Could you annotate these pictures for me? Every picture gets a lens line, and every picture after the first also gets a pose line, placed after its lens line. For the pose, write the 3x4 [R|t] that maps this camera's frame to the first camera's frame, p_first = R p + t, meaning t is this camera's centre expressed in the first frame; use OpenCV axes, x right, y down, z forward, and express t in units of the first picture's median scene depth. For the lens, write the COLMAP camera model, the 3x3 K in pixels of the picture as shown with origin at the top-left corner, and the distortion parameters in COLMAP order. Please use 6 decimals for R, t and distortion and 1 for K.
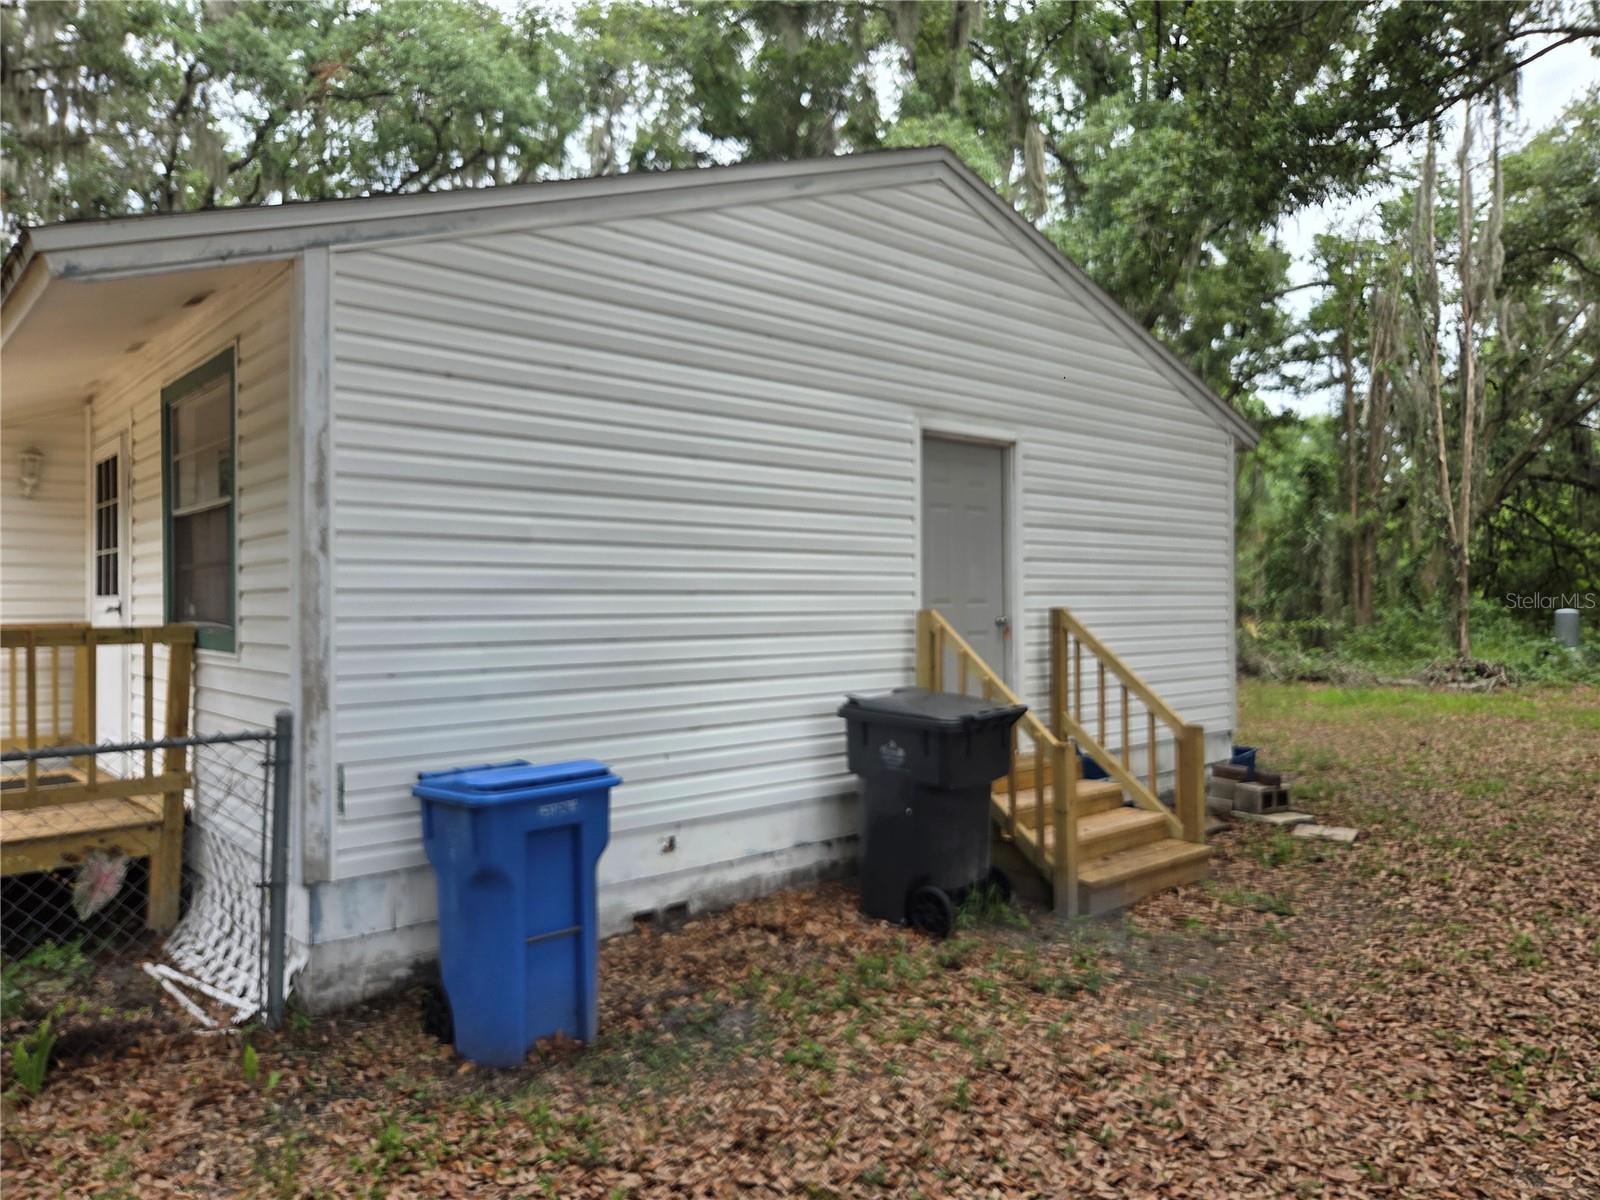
lens RADIAL K [[1085.9, 0, 793.7], [0, 1085.9, 611.1], [0, 0, 1]] dist [0.071521, -0.054368]
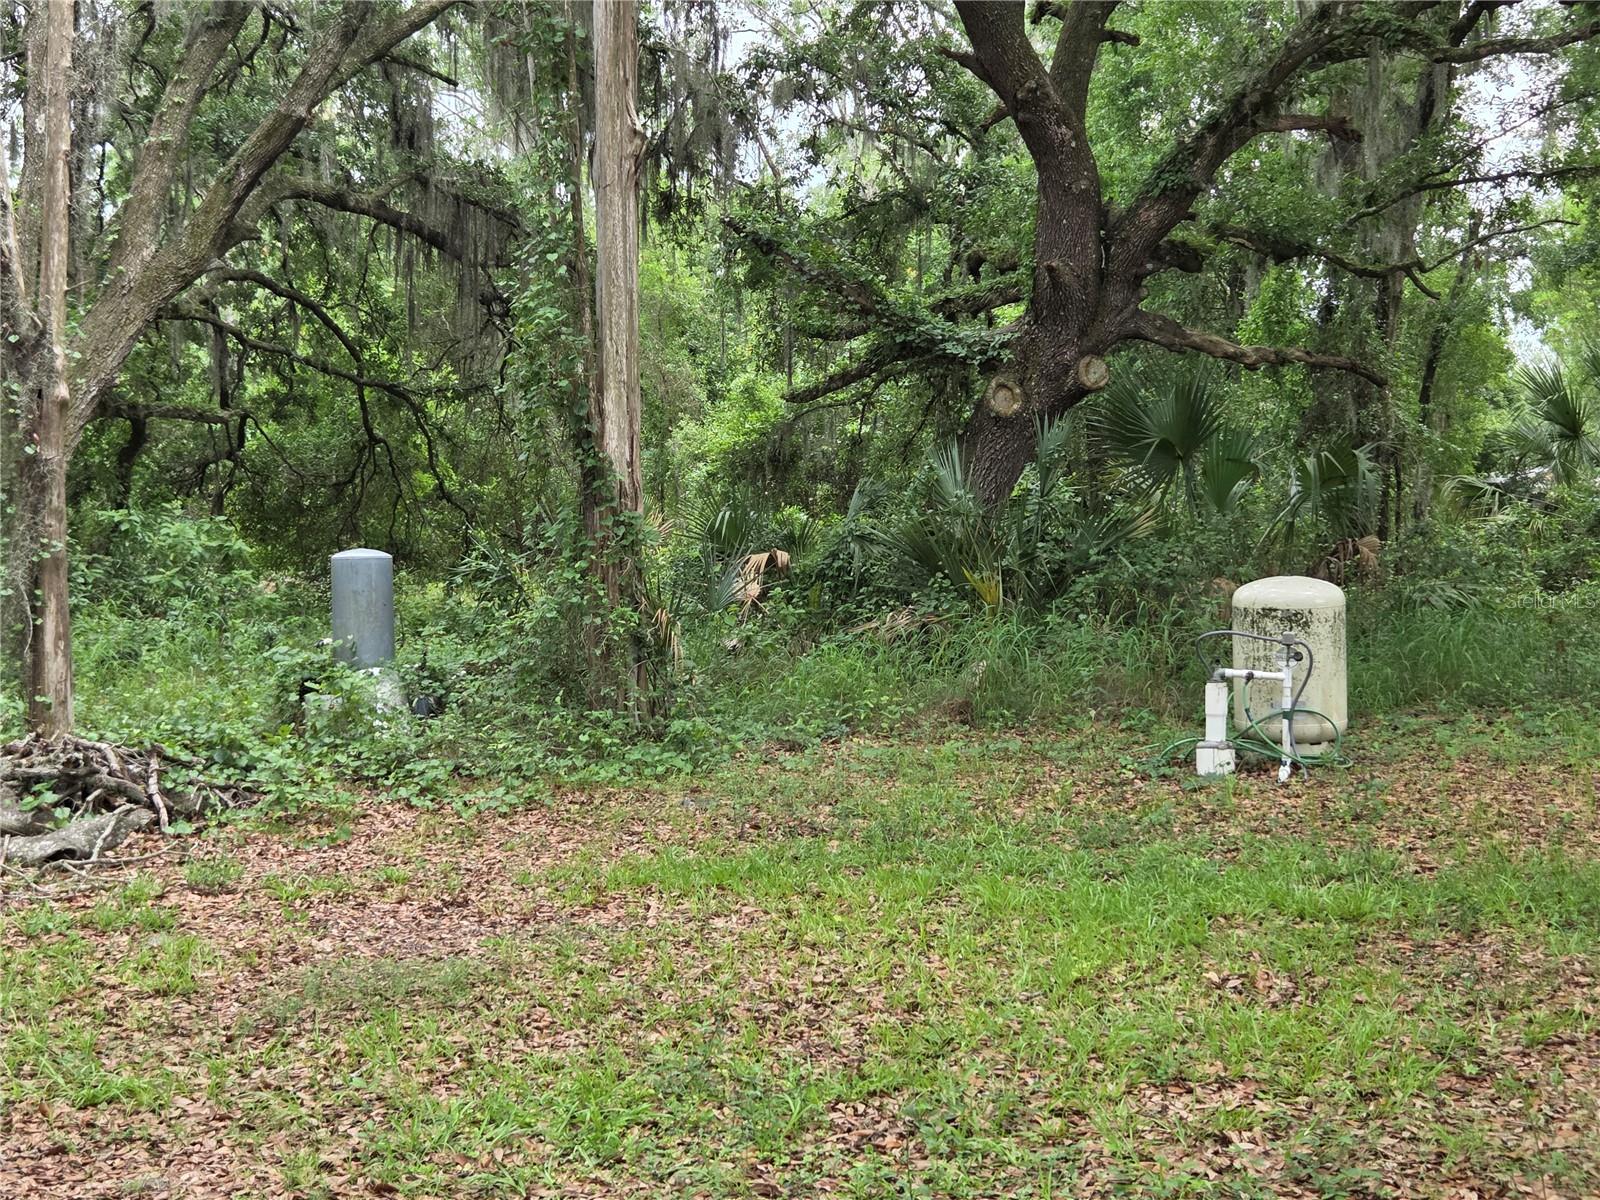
lens RADIAL K [[2376.6, 0, 800.0], [0, 2376.6, 600.0], [0, 0, 1]] dist [0.000621, -0.003411]
pose [[0.723806, -0.025887, 0.689518, 0.303230], [0.013259, 0.999633, 0.023611, -0.001610], [-0.689876, -0.007948, 0.723884, 0.398823]]
